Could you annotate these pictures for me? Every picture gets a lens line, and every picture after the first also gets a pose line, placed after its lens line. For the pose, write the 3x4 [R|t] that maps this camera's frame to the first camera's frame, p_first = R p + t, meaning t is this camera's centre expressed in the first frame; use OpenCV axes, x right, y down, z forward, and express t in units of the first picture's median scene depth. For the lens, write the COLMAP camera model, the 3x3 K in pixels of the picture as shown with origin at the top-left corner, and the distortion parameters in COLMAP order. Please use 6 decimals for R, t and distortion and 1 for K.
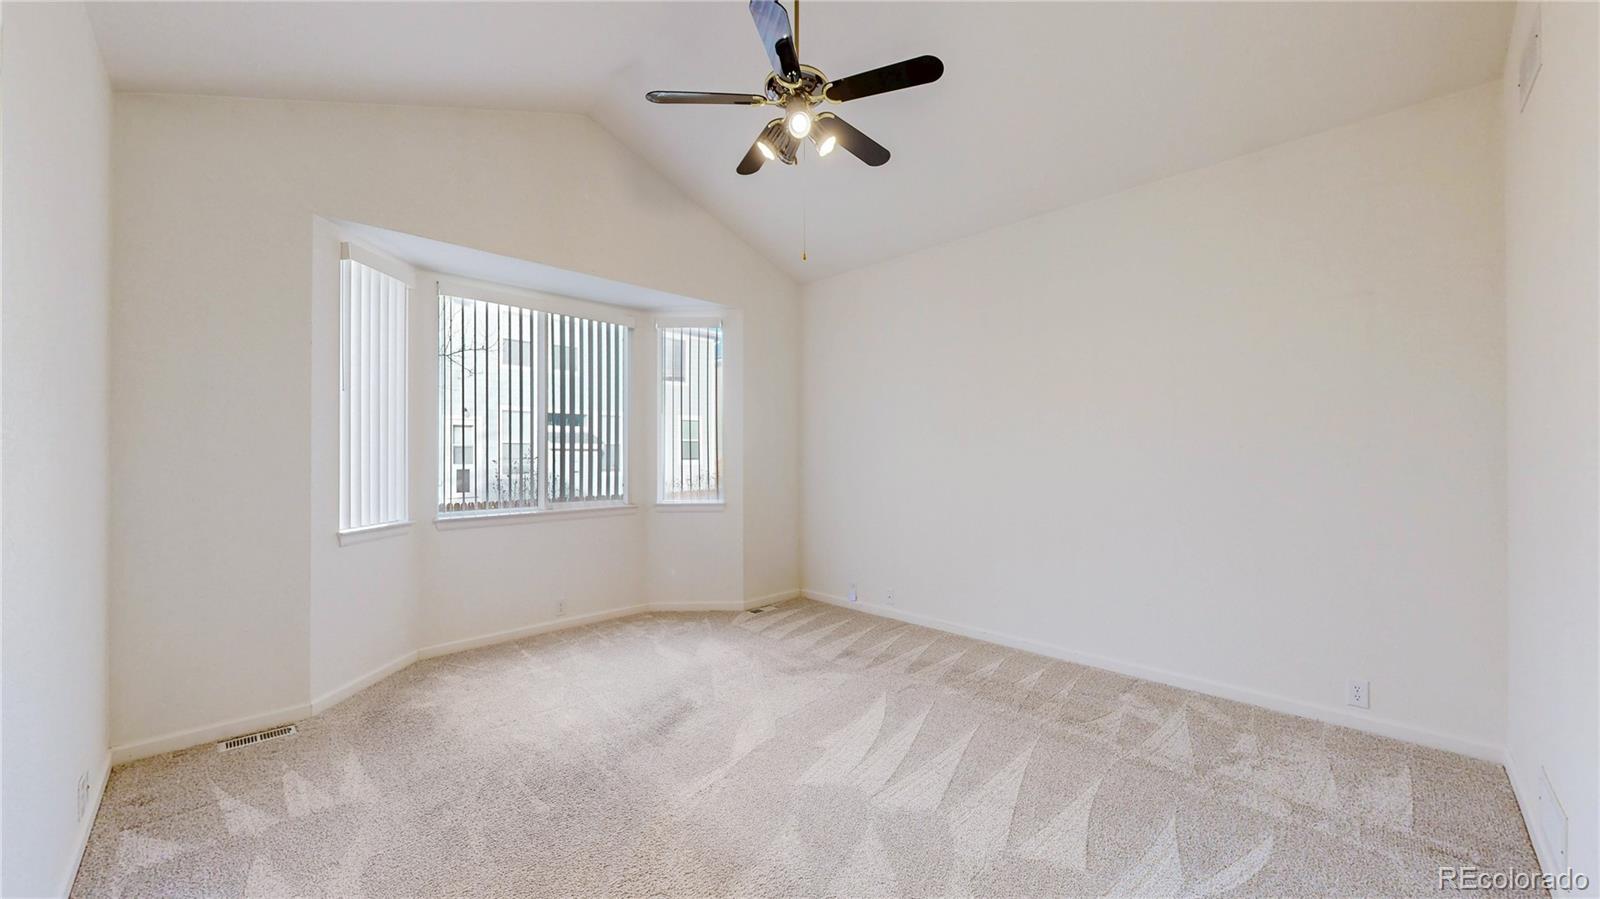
lens RADIAL K [[584.2, 0, 800.6], [0, 584.2, 449.8], [0, 0, 1]] dist [0.001620, -0.000572]
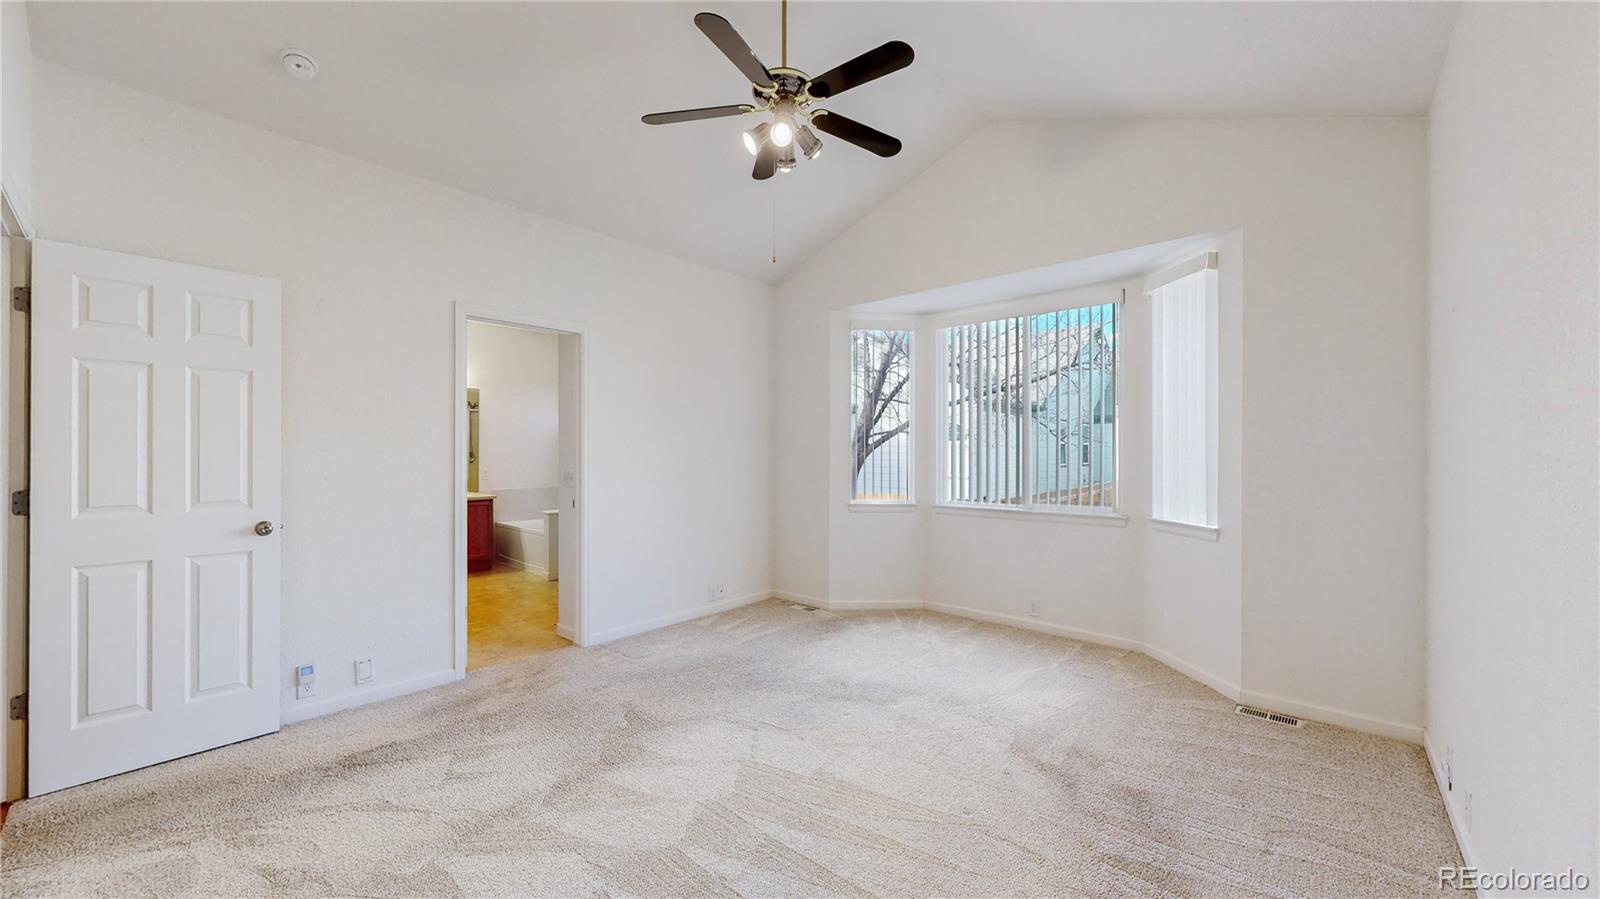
lens RADIAL K [[584.2, 0, 806.6], [0, 584.2, 450.4], [0, 0, 1]] dist [0.001620, -0.000572]
pose [[0.074801, -0.001697, -0.997197, 0.570813], [0.006442, 0.999979, -0.001218, -0.000443], [0.997178, -0.006333, 0.074811, 0.551175]]
